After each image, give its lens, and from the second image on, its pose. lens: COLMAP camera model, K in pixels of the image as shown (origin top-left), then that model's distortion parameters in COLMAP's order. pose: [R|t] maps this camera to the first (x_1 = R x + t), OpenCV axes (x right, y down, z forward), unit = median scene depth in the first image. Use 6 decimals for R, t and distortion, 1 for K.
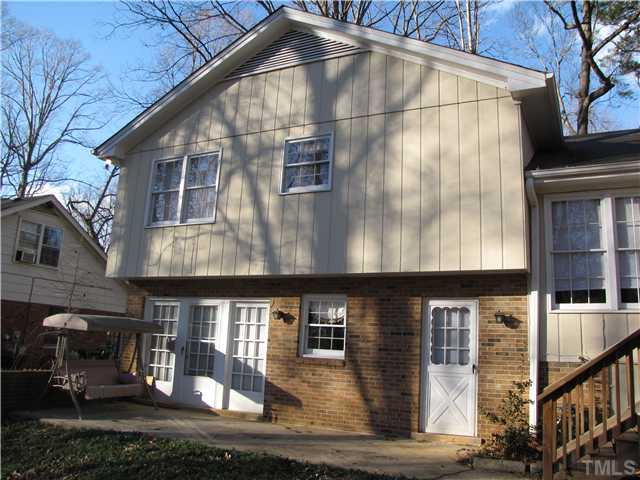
lens RADIAL K [[544.5, 0, 338.5], [0, 544.5, 230.3], [0, 0, 1]] dist [-0.182969, 0.164589]
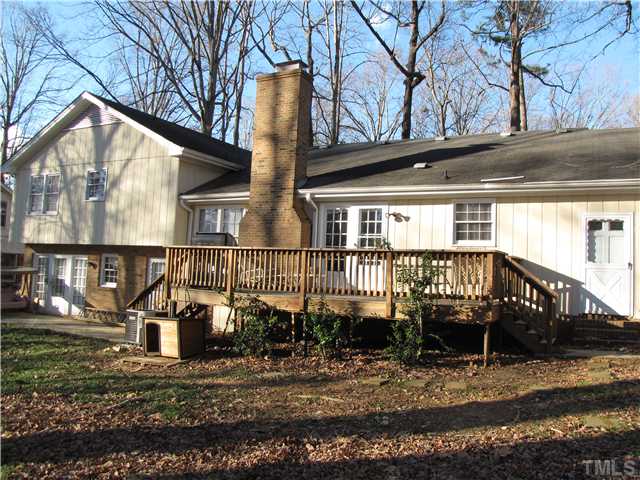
lens RADIAL K [[544.5, 0, 338.5], [0, 544.5, 230.3], [0, 0, 1]] dist [-0.182969, 0.164589]
pose [[0.999772, -0.005505, -0.020627, 0.758688], [0.008226, 0.990916, 0.134232, -0.191019], [0.019701, -0.134371, 0.990735, -0.749651]]
